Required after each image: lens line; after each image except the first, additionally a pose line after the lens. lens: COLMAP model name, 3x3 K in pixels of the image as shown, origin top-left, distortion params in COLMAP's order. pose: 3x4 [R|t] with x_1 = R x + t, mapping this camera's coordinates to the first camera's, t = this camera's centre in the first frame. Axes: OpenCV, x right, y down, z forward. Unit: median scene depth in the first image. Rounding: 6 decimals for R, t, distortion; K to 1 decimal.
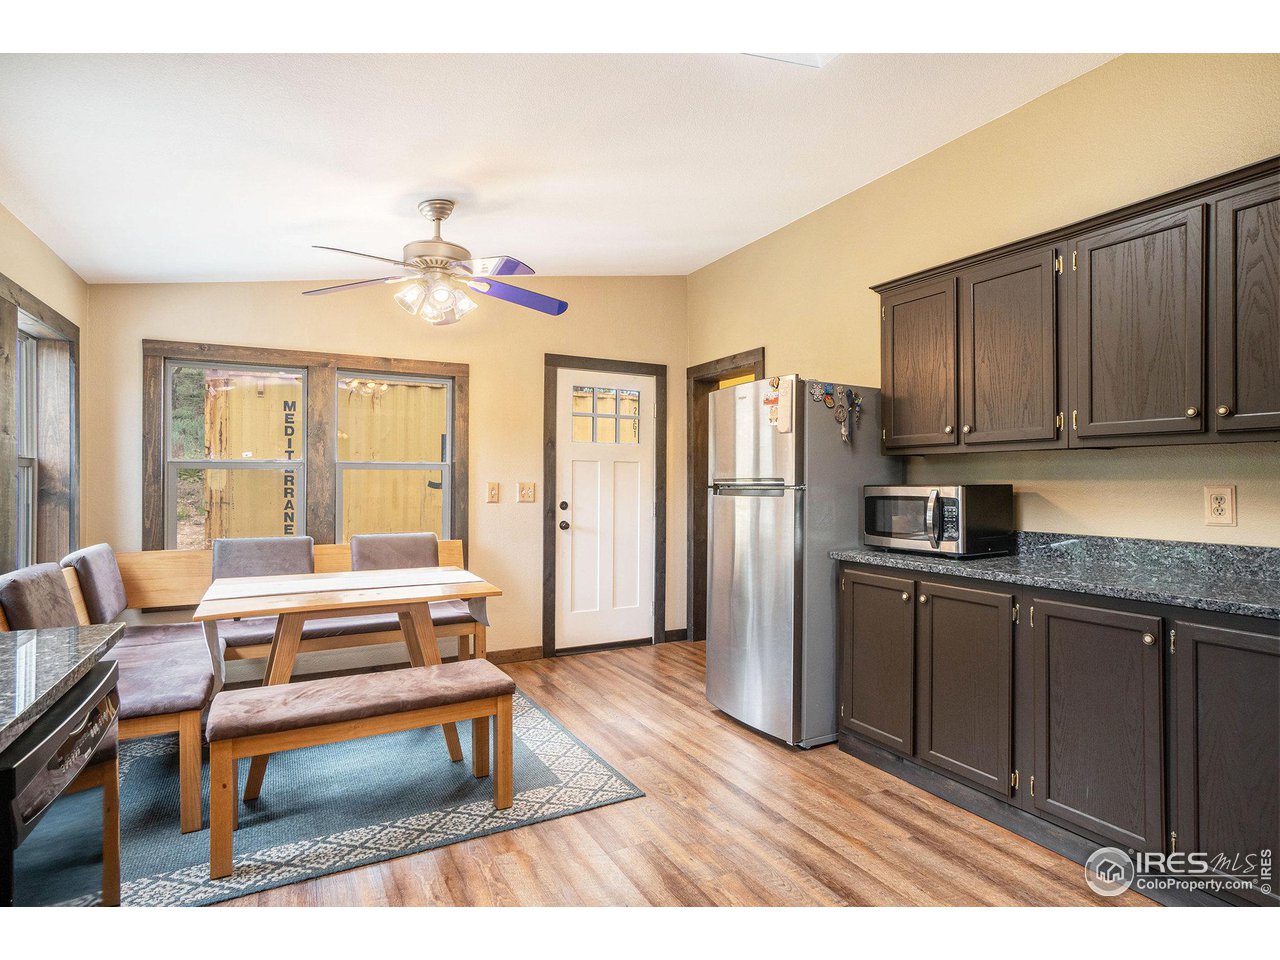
lens RADIAL K [[663.8, 0, 639.9], [0, 663.8, 481.1], [0, 0, 1]] dist [-0.013522, 0.003240]
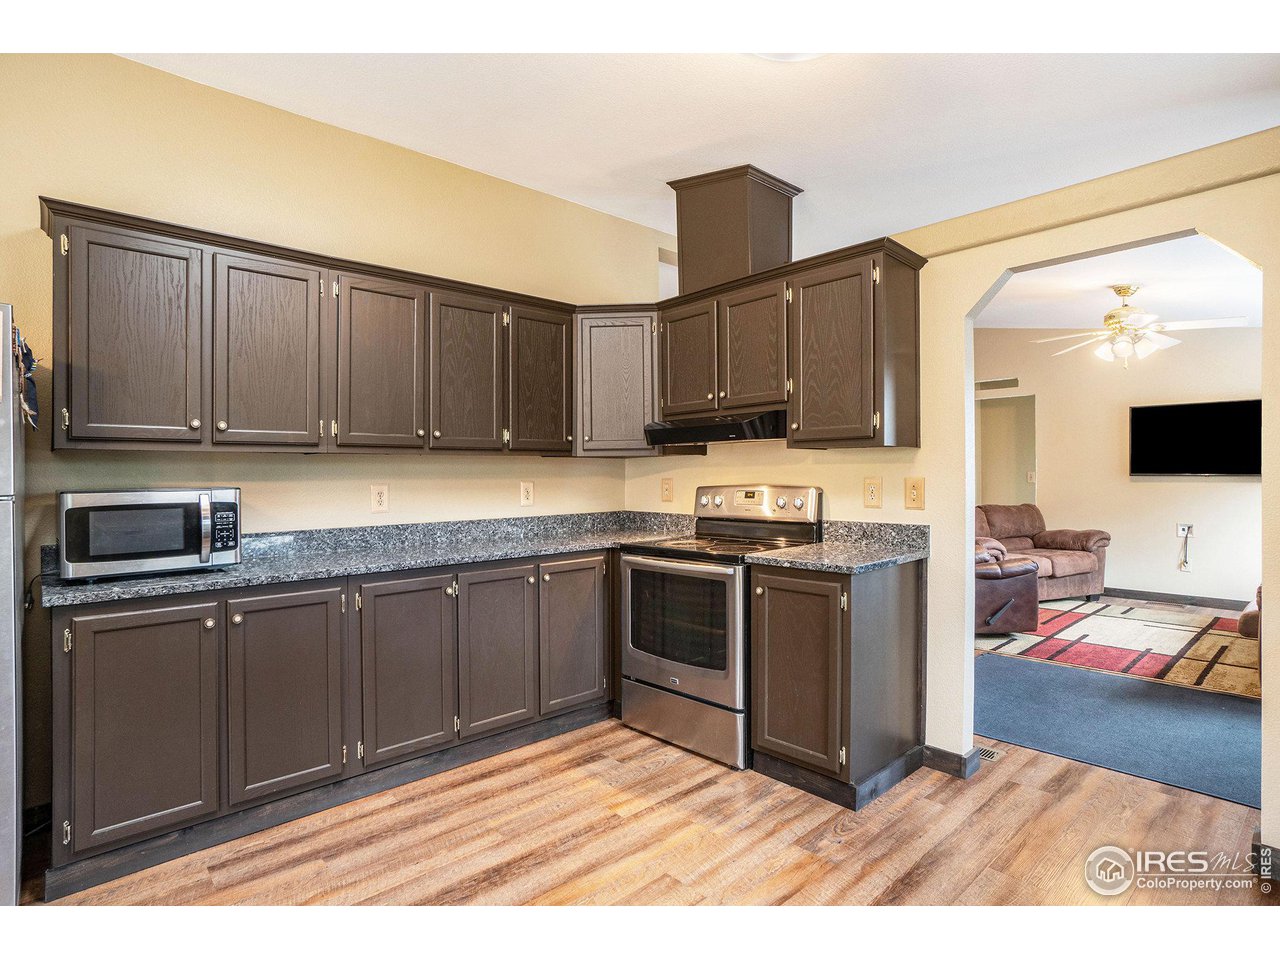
lens RADIAL K [[663.8, 0, 635.2], [0, 663.8, 478.5], [0, 0, 1]] dist [-0.013522, 0.003240]
pose [[-0.245940, -0.006242, 0.969265, -0.580908], [0.002658, 0.999971, 0.007114, -0.012687], [-0.969281, 0.004326, -0.245916, 0.757169]]
